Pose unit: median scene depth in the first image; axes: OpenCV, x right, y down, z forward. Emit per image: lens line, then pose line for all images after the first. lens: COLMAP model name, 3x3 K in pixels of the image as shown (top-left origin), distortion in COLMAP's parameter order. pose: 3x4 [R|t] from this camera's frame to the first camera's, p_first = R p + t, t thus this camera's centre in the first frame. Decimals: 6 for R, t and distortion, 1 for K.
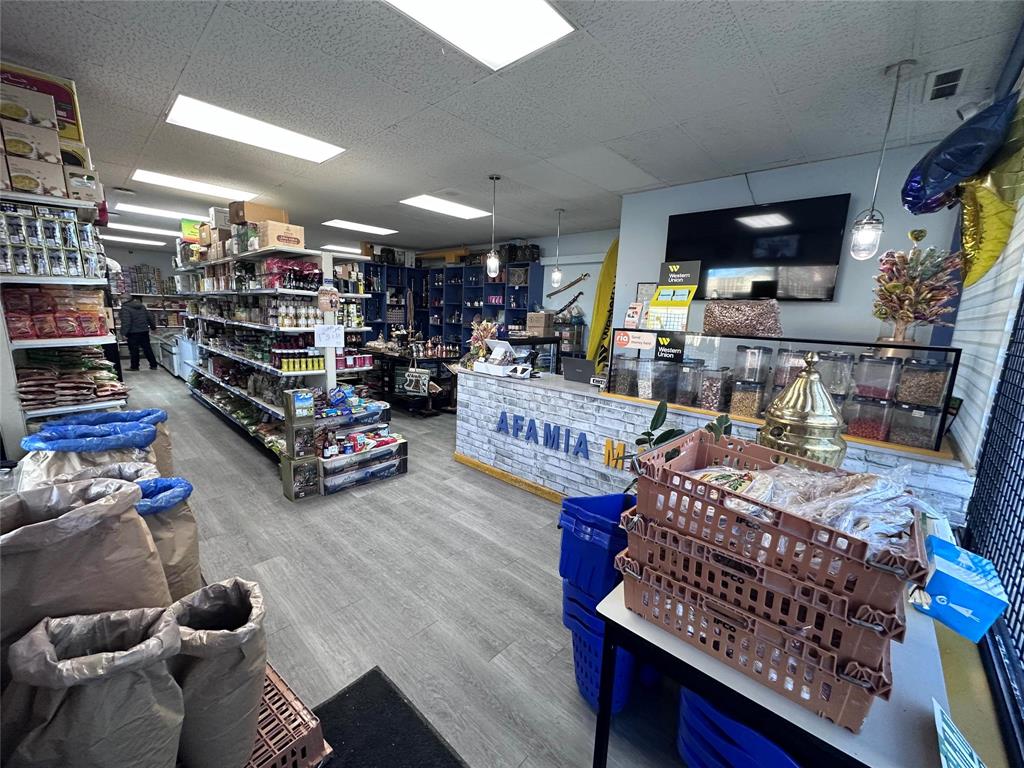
lens RADIAL K [[409.3, 0, 512.0], [0, 409.3, 384.0], [0, 0, 1]] dist [0.000576, 0.000185]
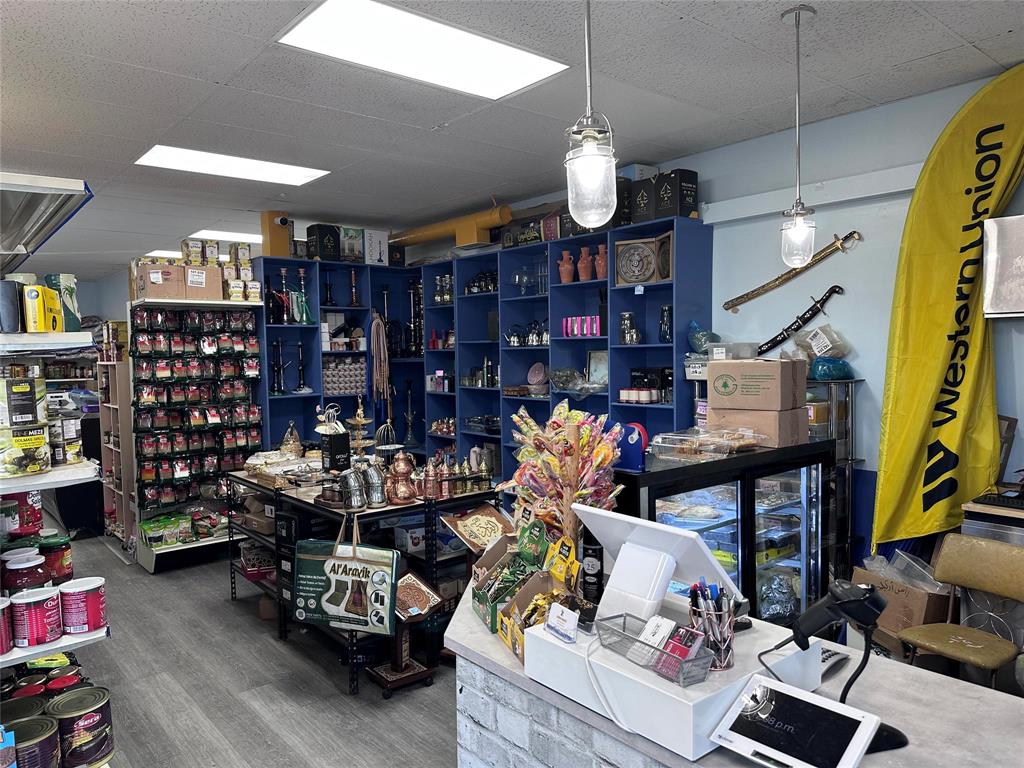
lens RADIAL K [[721.3, 0, 512.0], [0, 721.3, 384.0], [0, 0, 1]] dist [0.080639, -0.108079]
pose [[0.991143, -0.053438, -0.121569, -0.027756], [0.037649, 0.990974, -0.128658, -0.071402], [0.127347, 0.122942, 0.984209, 0.353103]]
